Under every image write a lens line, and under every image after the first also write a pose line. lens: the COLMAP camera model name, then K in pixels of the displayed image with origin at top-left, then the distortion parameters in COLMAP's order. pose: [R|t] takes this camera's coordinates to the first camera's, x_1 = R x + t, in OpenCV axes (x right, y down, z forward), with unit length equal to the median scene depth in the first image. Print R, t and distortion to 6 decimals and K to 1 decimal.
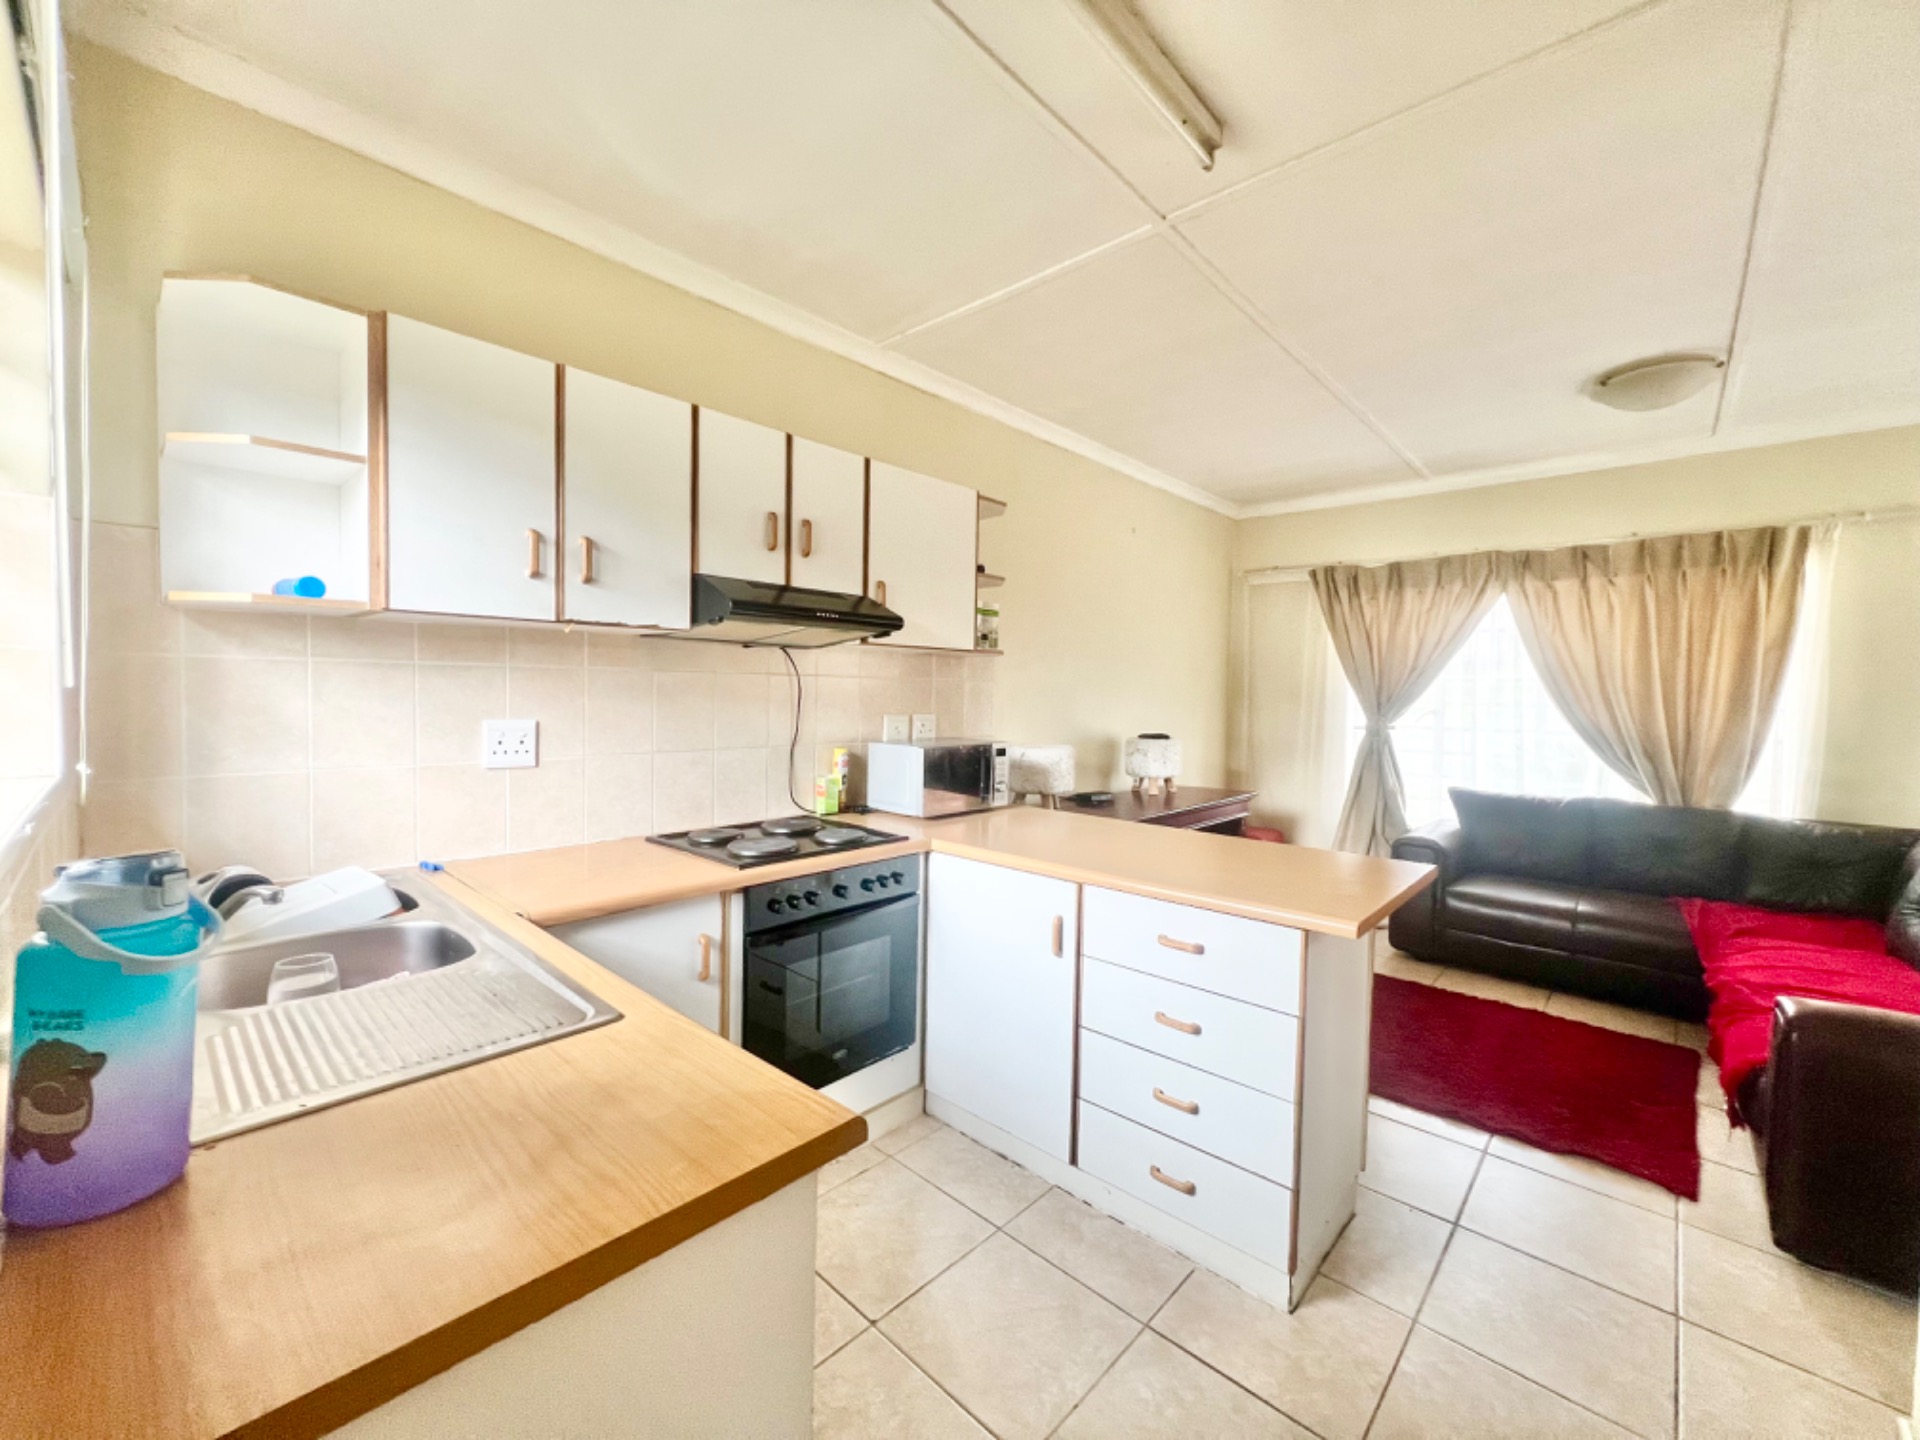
lens RADIAL K [[768.6, 0, 956.8], [0, 768.6, 714.9], [0, 0, 1]] dist [-0.003778, 0.000885]
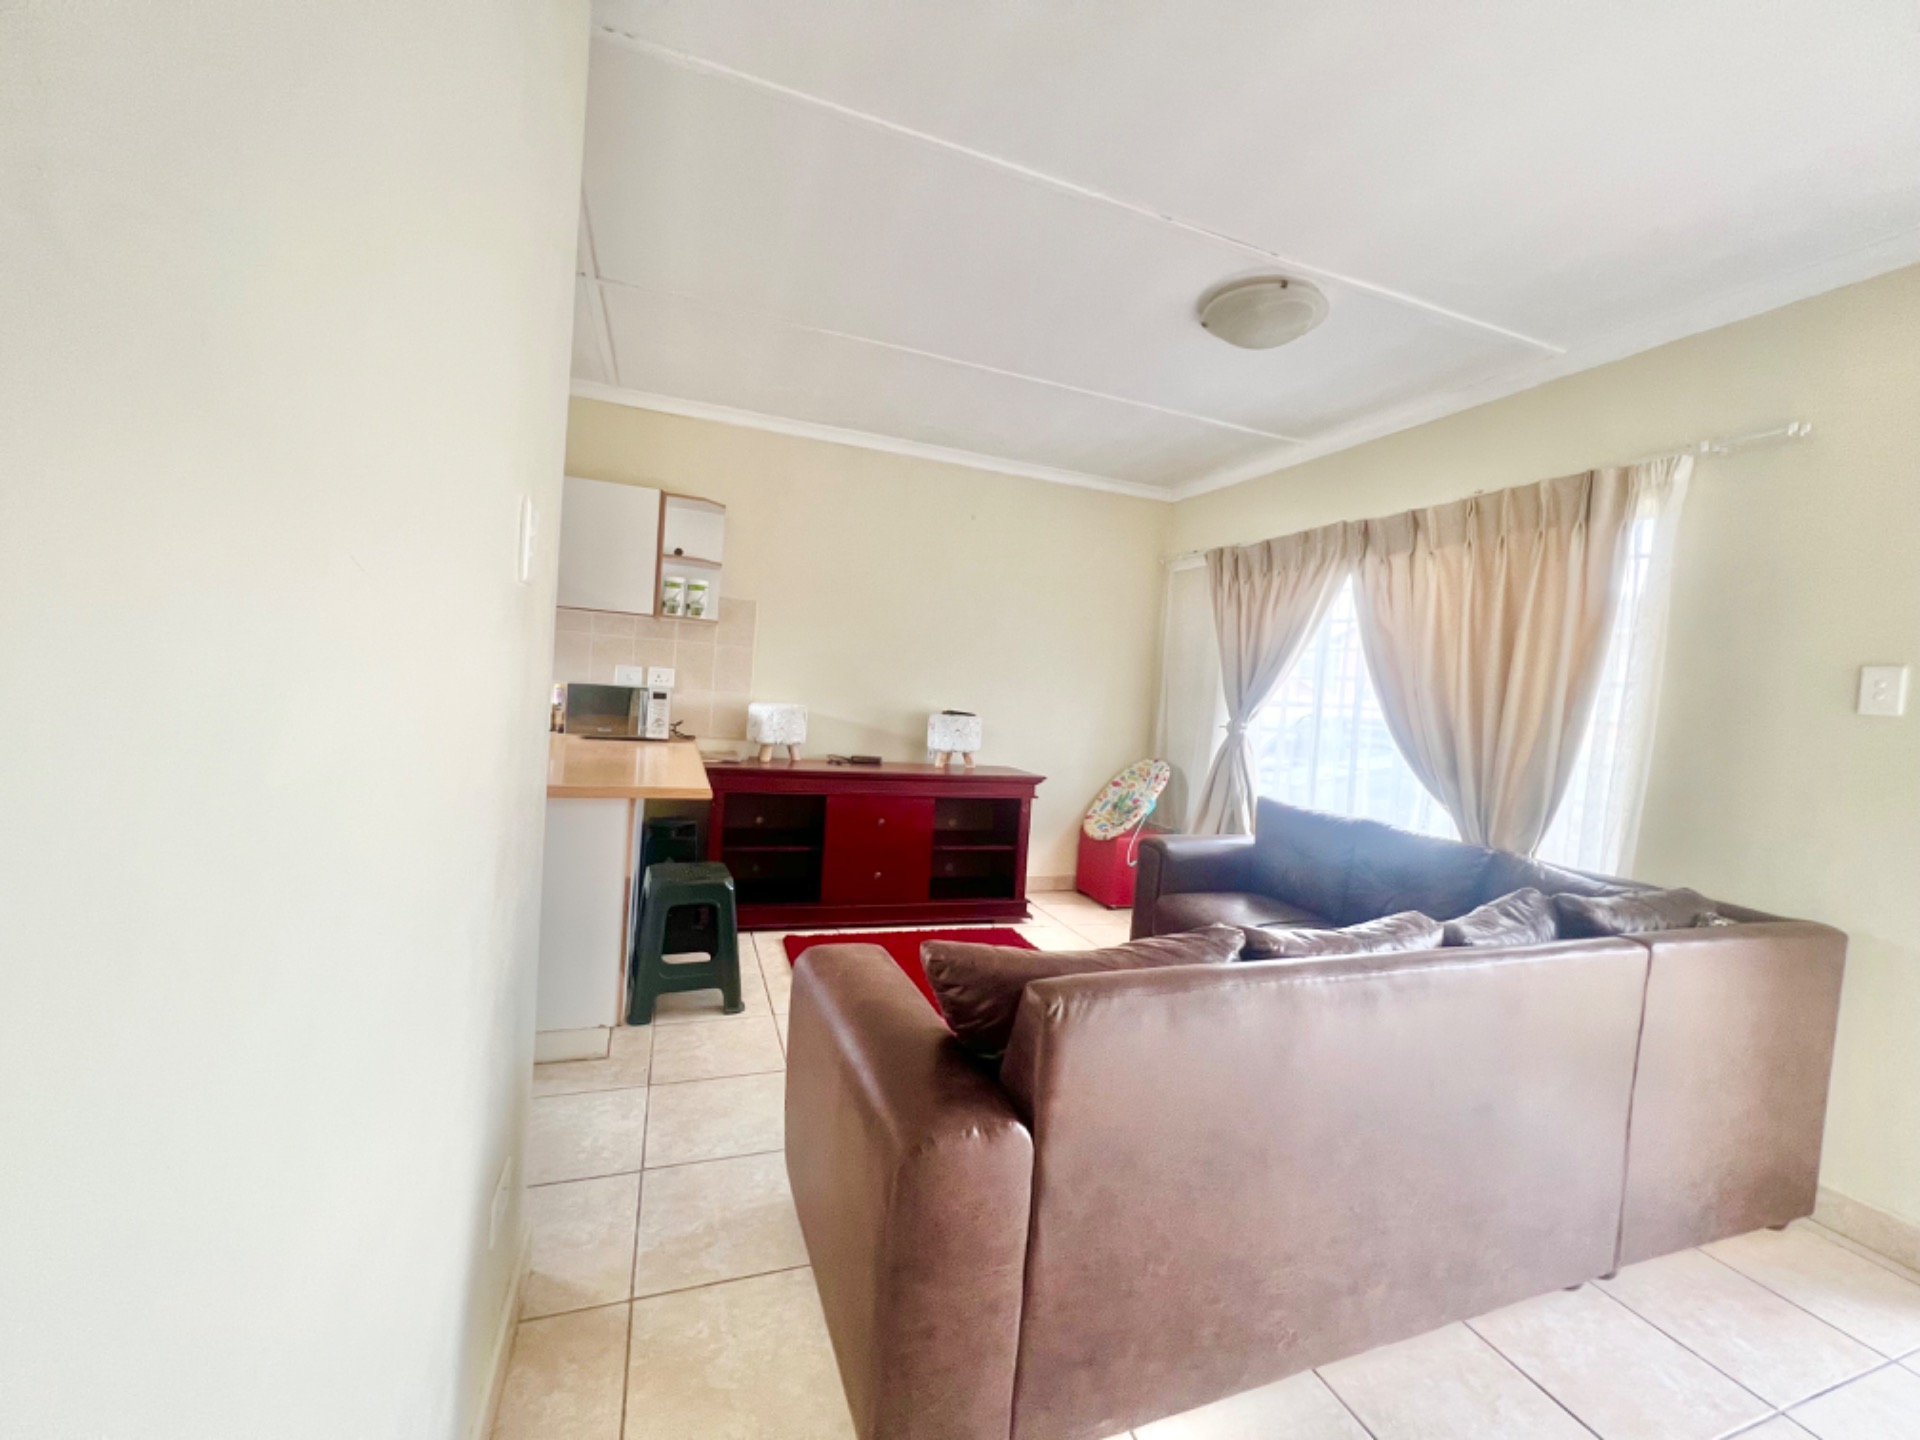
lens RADIAL K [[768.6, 0, 955.9], [0, 768.6, 717.2], [0, 0, 1]] dist [-0.003778, 0.000885]
pose [[0.888241, 0.071337, -0.453806, 1.134650], [-0.076112, 0.997069, 0.007761, 0.039398], [0.453029, 0.027647, 0.891067, 0.100412]]
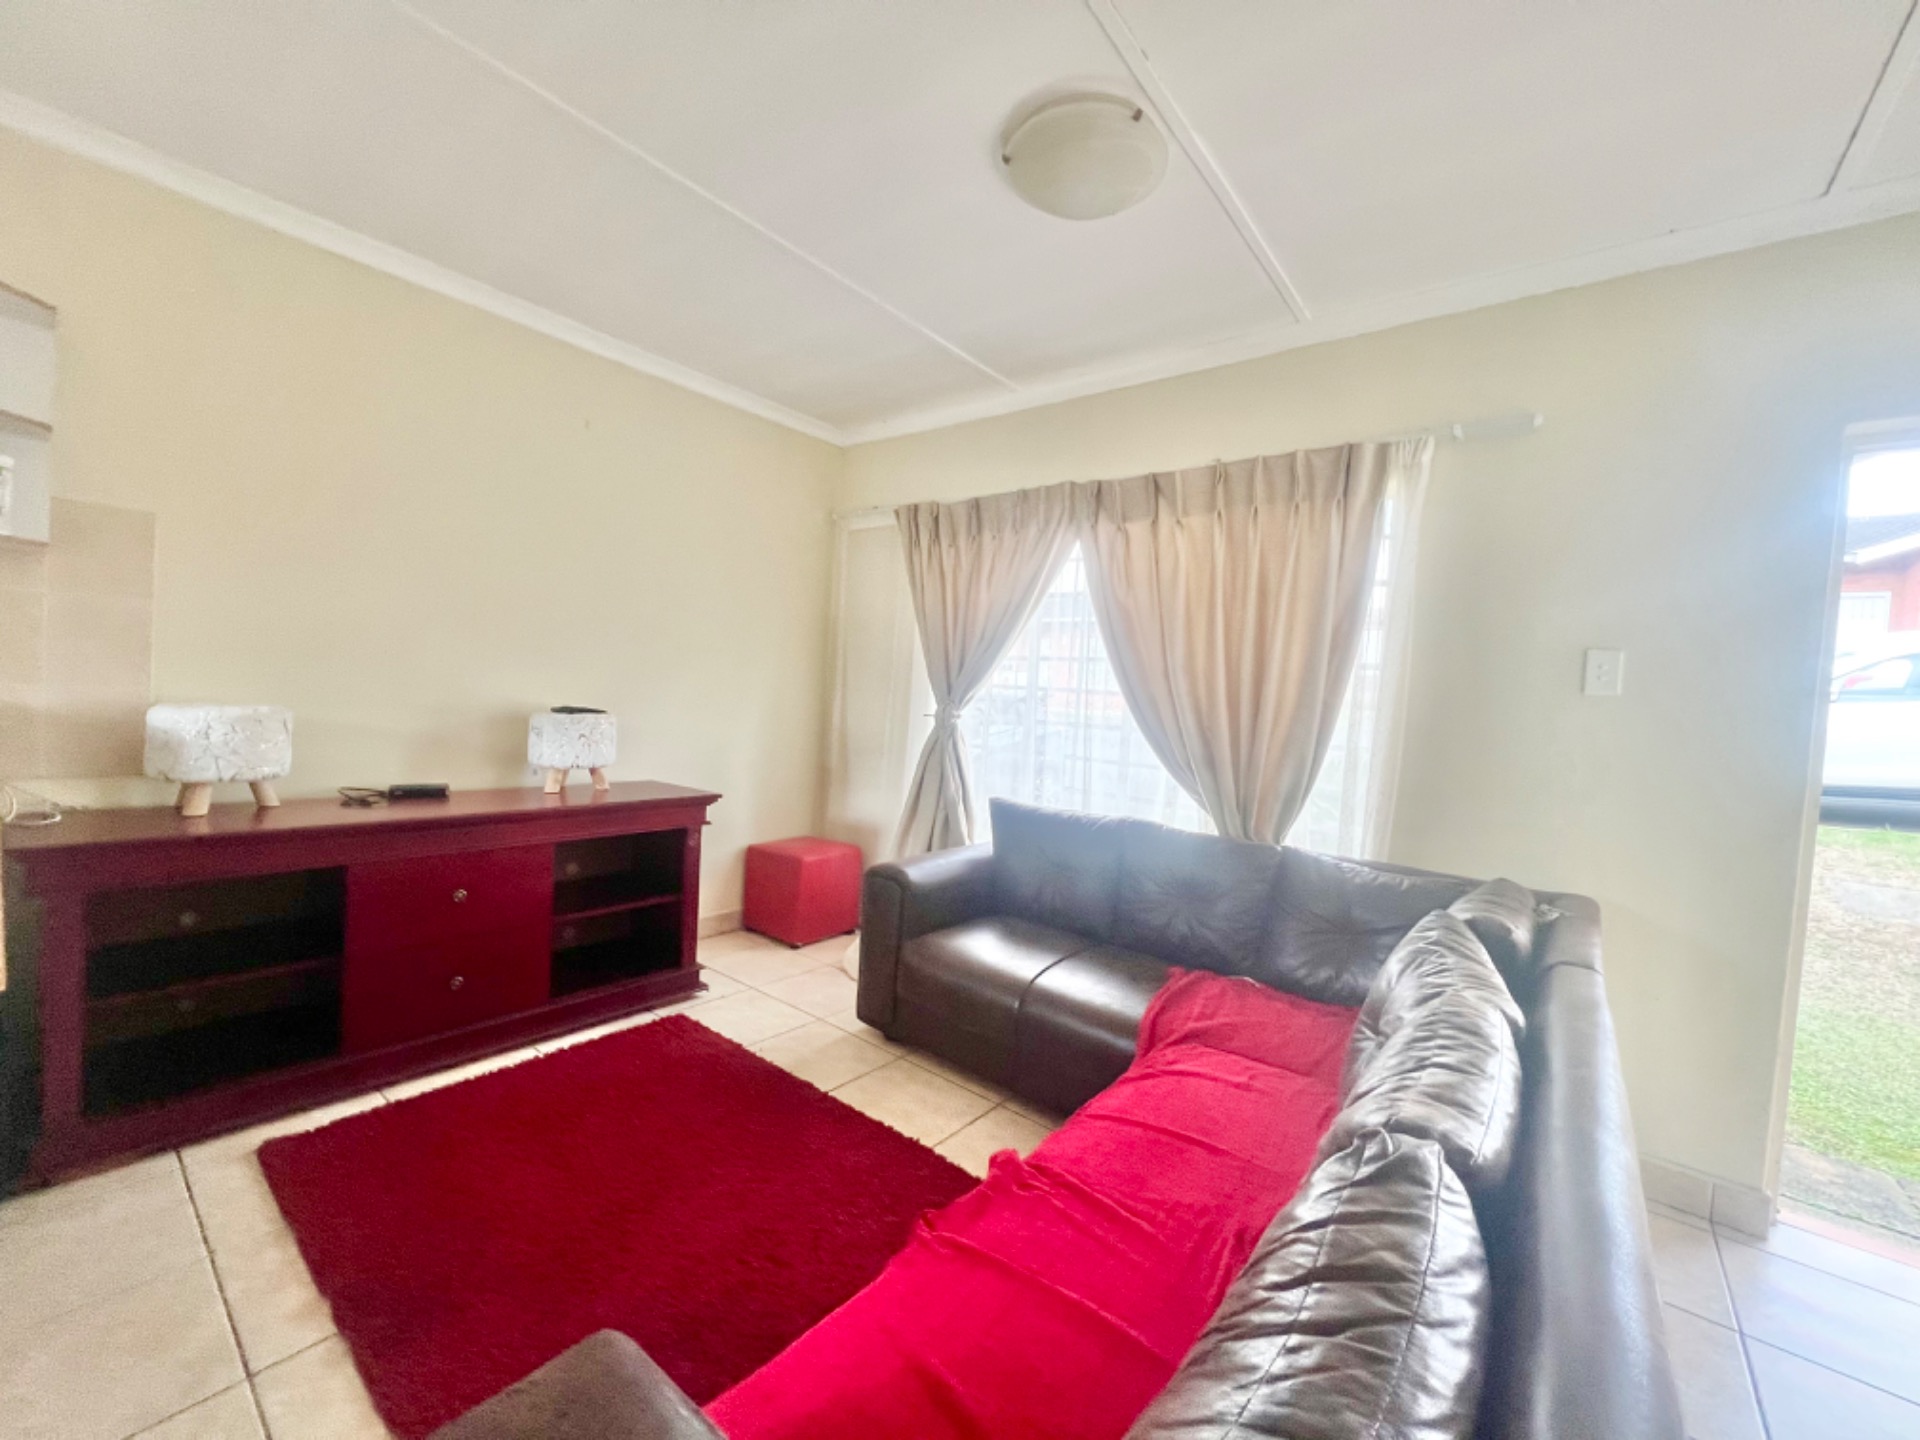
lens RADIAL K [[768.6, 0, 954.3], [0, 768.6, 714.7], [0, 0, 1]] dist [-0.003778, 0.000885]
pose [[0.996709, 0.044503, 0.067750, 0.863843], [-0.044707, 0.998999, 0.001502, 0.024297], [-0.067615, -0.004526, 0.997701, 0.415354]]
